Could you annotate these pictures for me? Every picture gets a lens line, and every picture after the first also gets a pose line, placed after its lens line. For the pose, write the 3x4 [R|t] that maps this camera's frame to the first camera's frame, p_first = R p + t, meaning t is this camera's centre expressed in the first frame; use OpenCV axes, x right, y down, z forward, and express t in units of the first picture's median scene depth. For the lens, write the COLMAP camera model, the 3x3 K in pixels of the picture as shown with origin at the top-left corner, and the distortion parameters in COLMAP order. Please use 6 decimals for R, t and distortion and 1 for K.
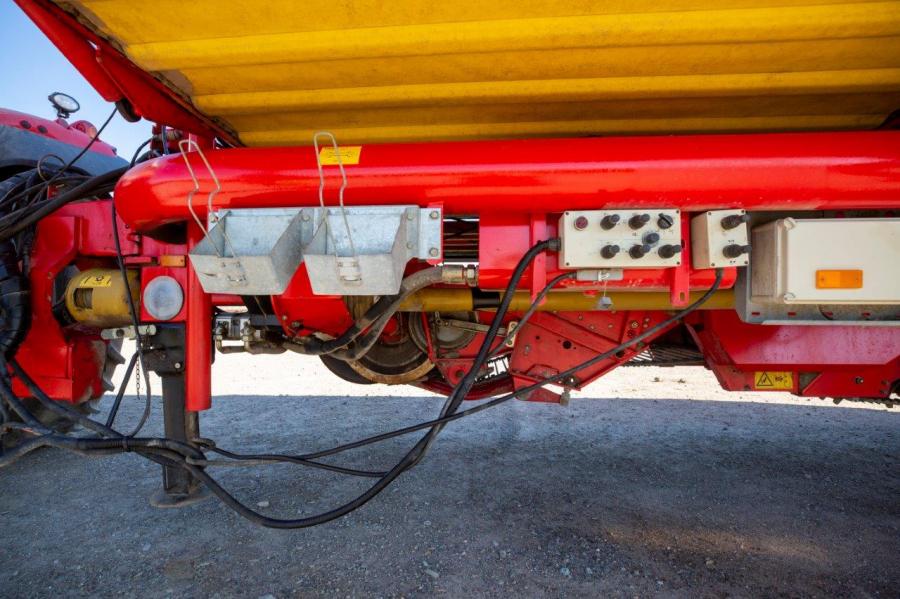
lens RADIAL K [[438.3, 0, 450.0], [0, 438.3, 299.5], [0, 0, 1]] dist [-0.013149, 0.000170]
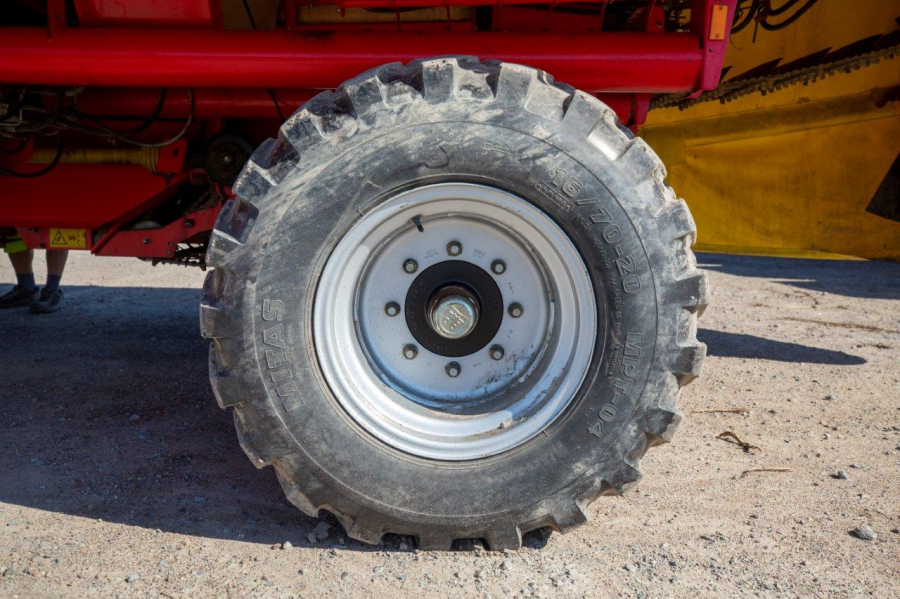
lens RADIAL K [[727.1, 0, 450.0], [0, 727.1, 299.5], [0, 0, 1]] dist [0.003945, 0.003478]
pose [[0.999670, 0.019986, 0.016164, 2.124114], [-0.022341, 0.986562, 0.161854, 0.035103], [-0.012712, -0.162161, 0.986682, -0.972595]]
